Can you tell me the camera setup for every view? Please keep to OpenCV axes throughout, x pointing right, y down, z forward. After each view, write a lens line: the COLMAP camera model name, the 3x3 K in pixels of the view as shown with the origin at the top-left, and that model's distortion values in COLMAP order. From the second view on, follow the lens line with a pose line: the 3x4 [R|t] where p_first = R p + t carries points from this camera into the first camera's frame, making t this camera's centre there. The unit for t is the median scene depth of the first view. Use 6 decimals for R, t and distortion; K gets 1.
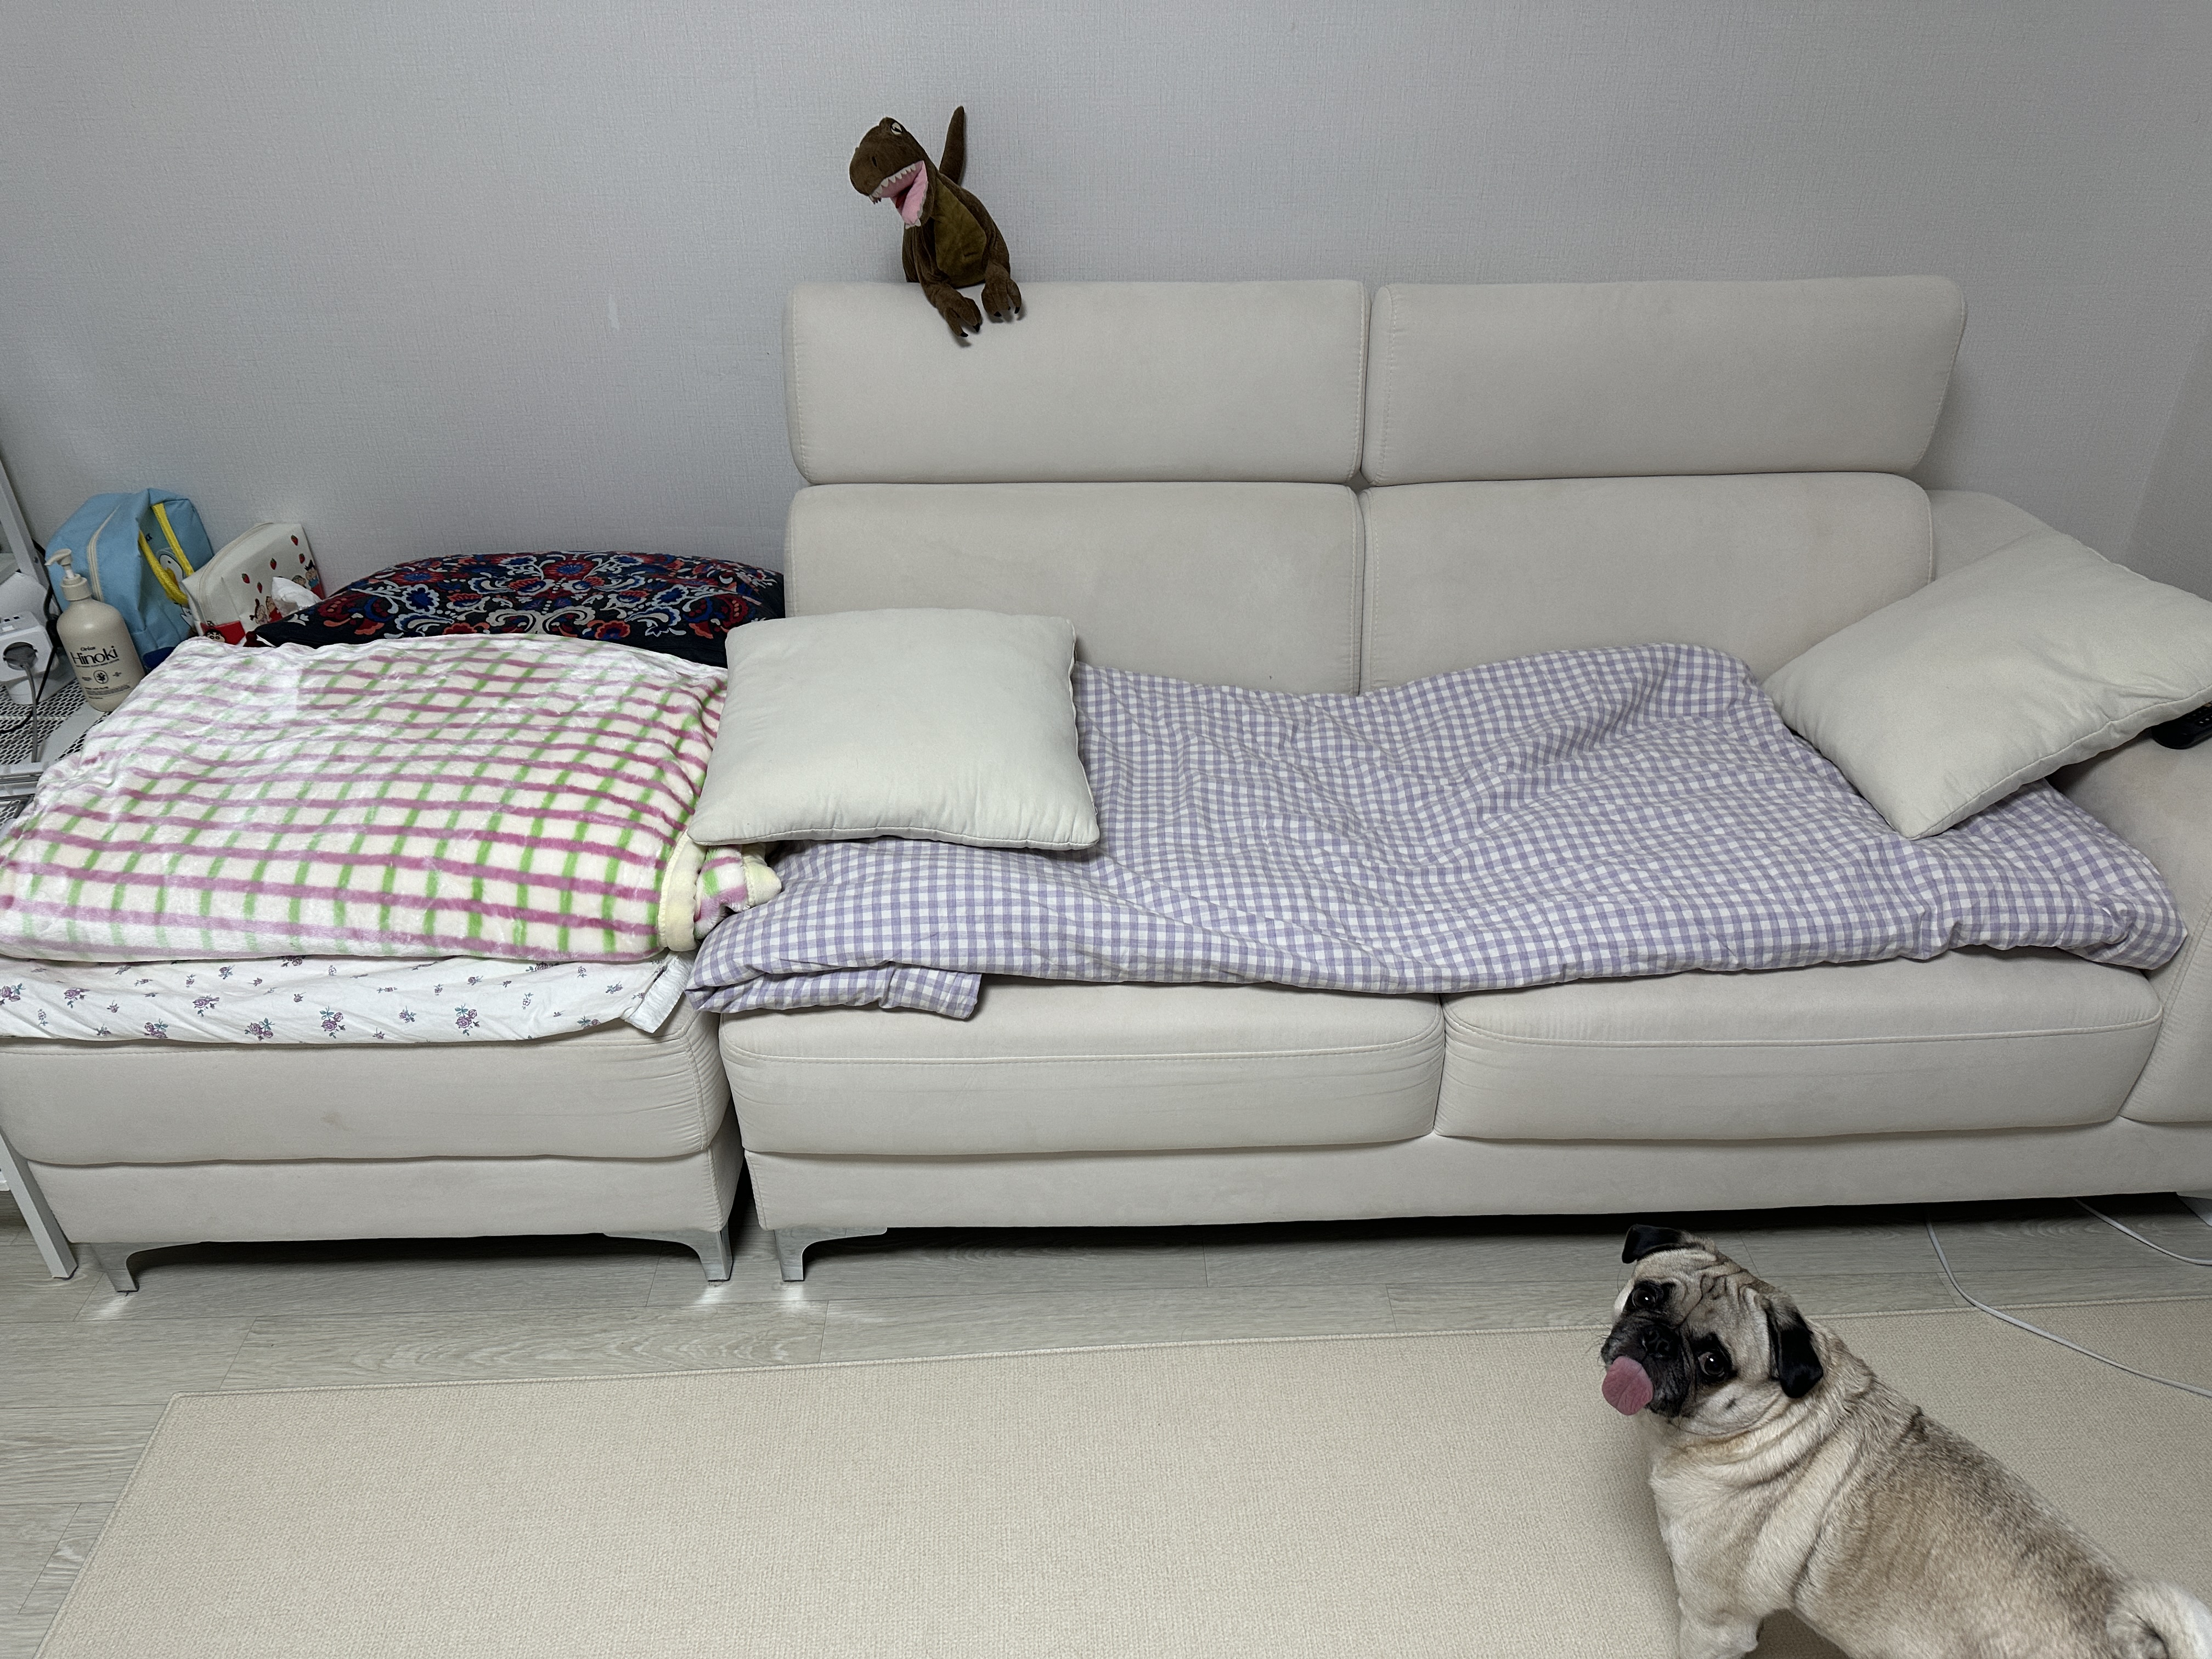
lens RADIAL K [[1557.2, 0, 1106.0], [0, 1557.2, 829.5], [0, 0, 1]] dist [0.004774, -0.027471]
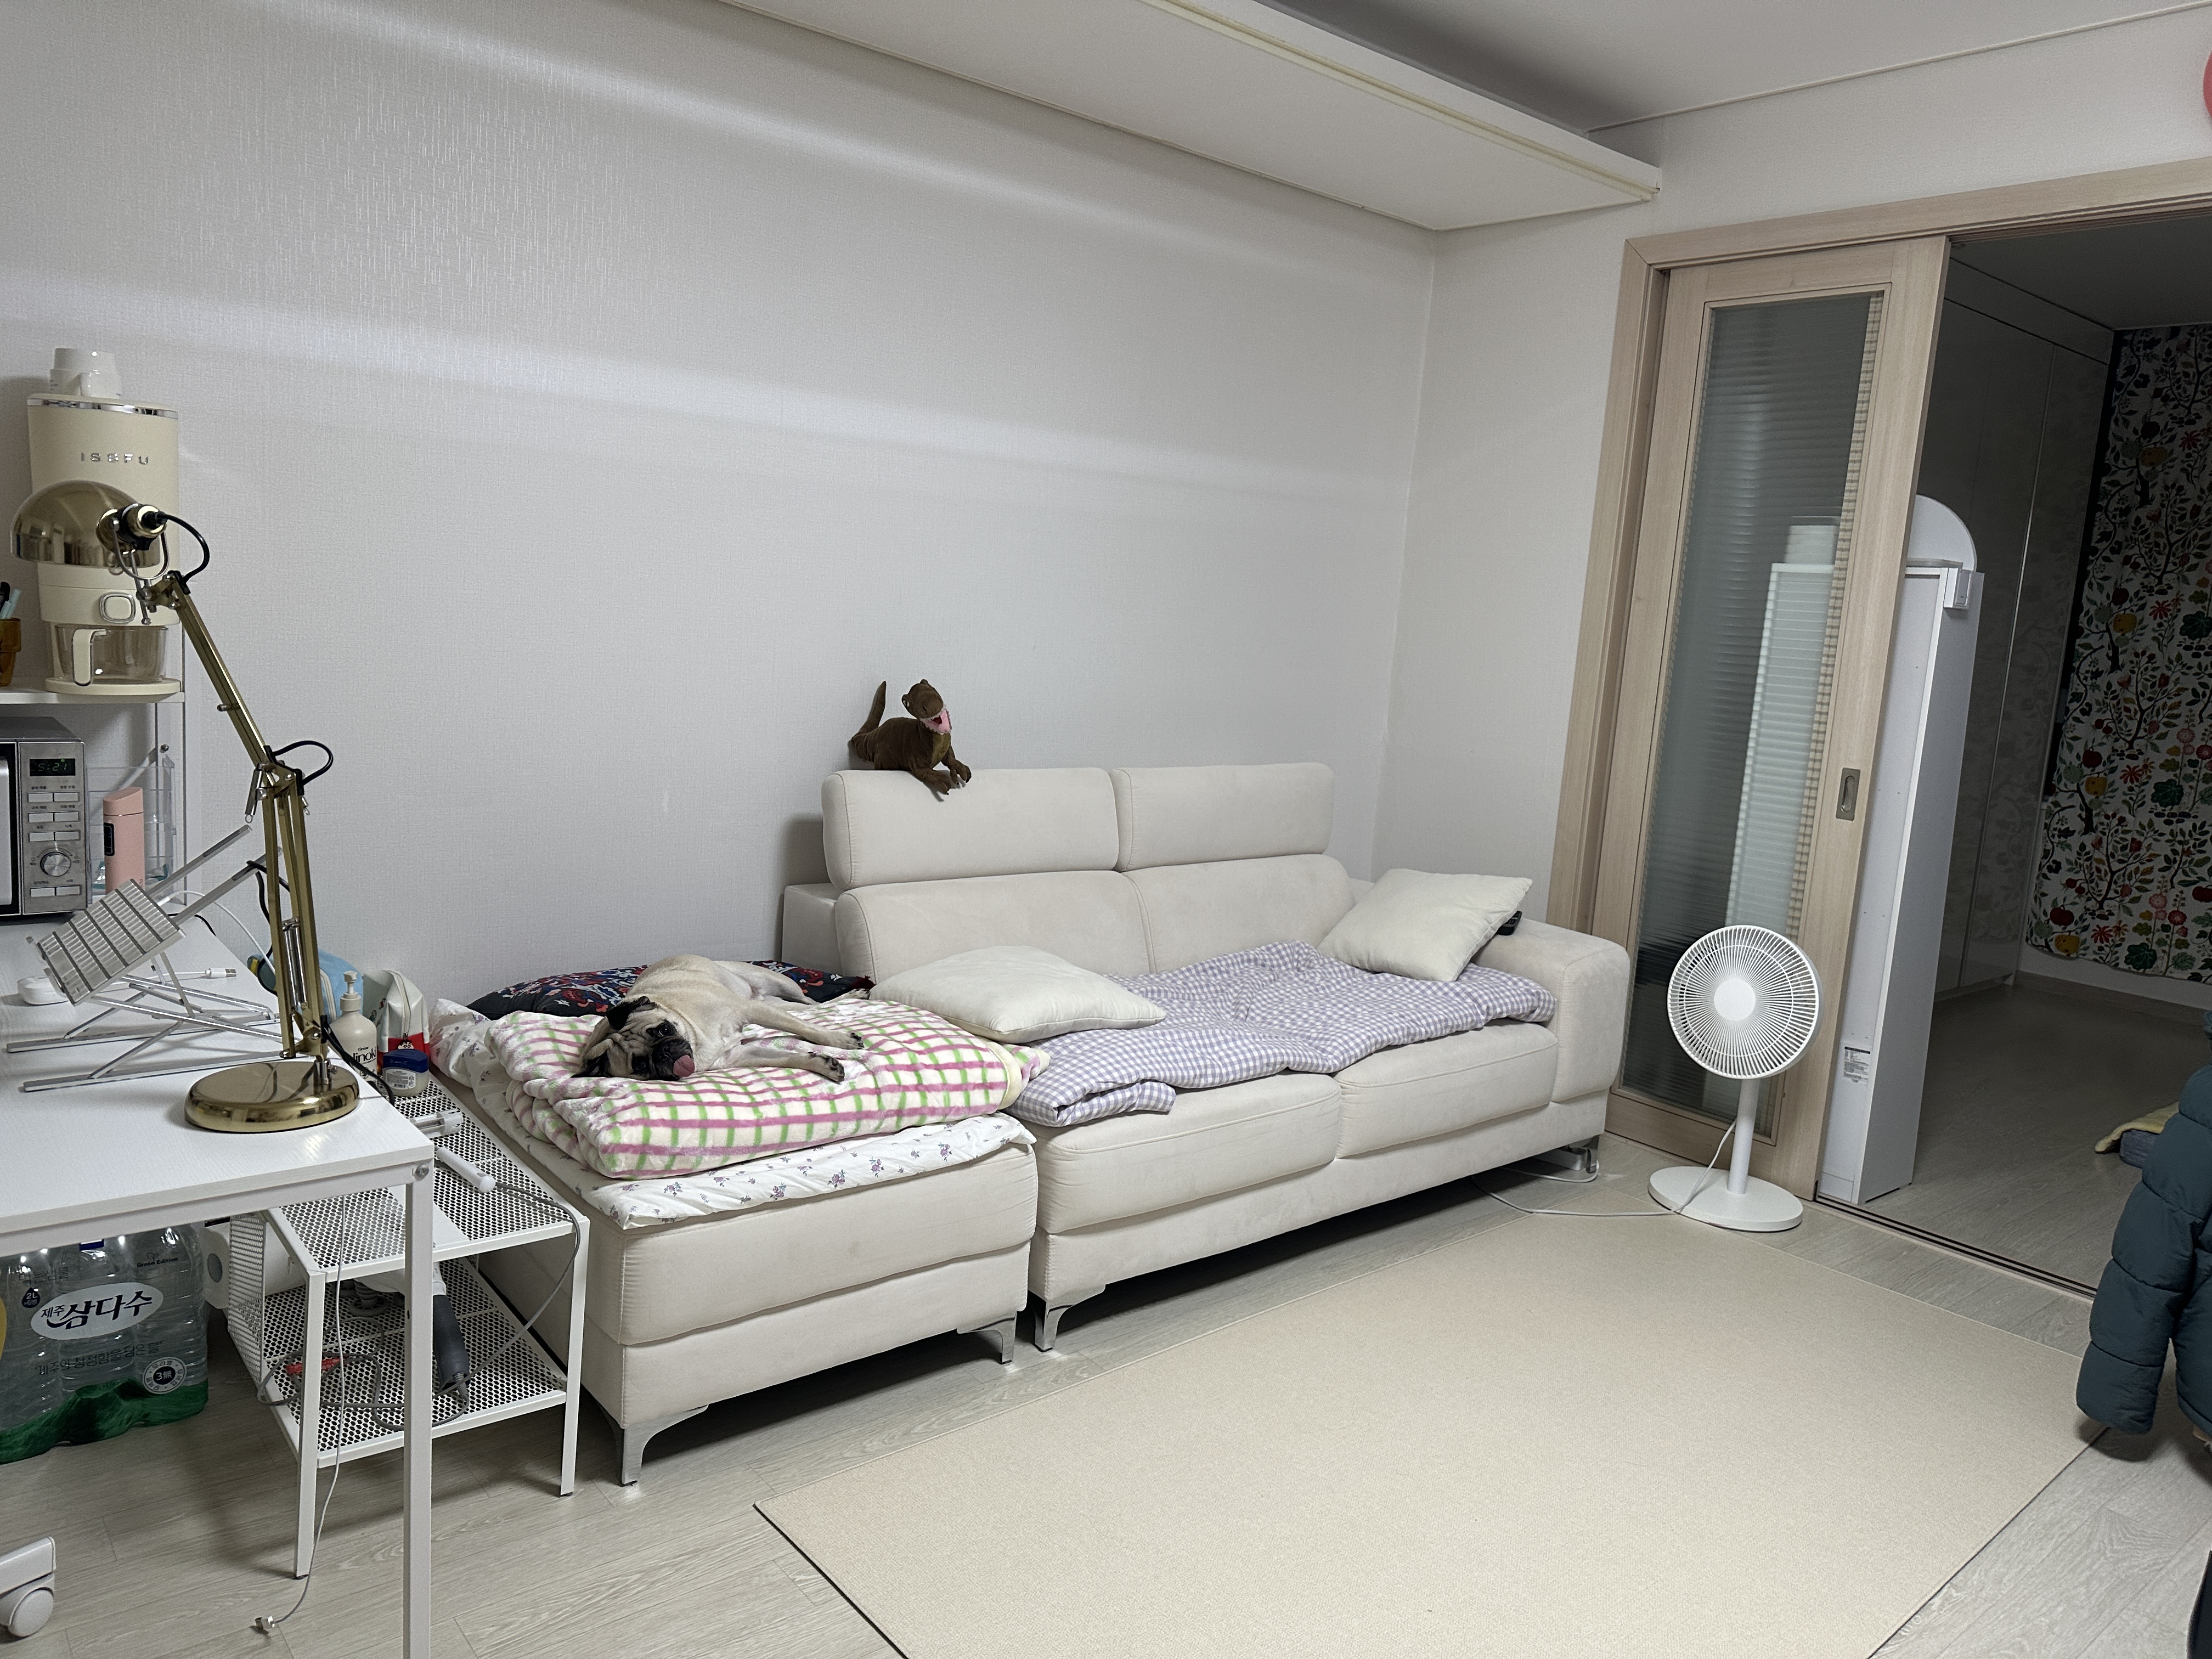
lens RADIAL K [[1557.2, 0, 1106.0], [0, 1557.2, 829.5], [0, 0, 1]] dist [0.004774, -0.027471]
pose [[0.783697, -0.036446, 0.620073, -1.179263], [0.269713, 0.919222, -0.286855, 0.299014], [-0.559530, 0.392049, 0.730221, -0.397739]]
